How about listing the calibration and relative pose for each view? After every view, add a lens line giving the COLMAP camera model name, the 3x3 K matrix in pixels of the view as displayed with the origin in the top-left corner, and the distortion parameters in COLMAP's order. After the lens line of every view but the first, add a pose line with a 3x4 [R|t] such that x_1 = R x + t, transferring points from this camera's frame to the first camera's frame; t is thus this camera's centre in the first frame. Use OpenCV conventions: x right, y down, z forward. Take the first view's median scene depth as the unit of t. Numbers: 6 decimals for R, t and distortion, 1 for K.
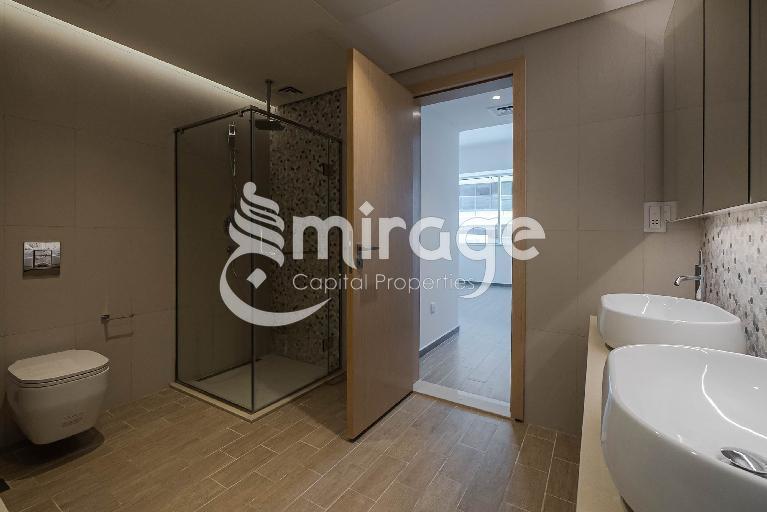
lens RADIAL K [[340.5, 0, 385.1], [0, 340.5, 257.2], [0, 0, 1]] dist [-0.011790, 0.000823]
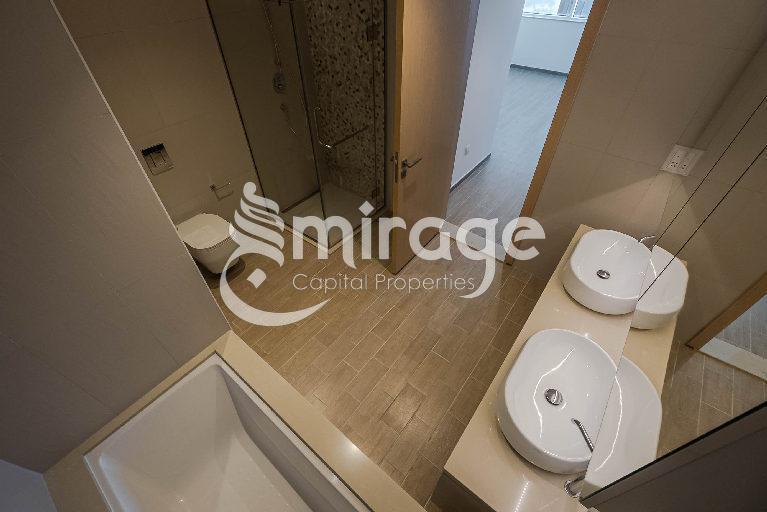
lens RADIAL K [[340.5, 0, 383.4], [0, 340.5, 250.1], [0, 0, 1]] dist [-0.011790, 0.000823]
pose [[0.994060, 0.070936, -0.082544, -0.019067], [0.005399, 0.725348, 0.688361, -0.431044], [0.108703, -0.684718, 0.720656, -0.053612]]
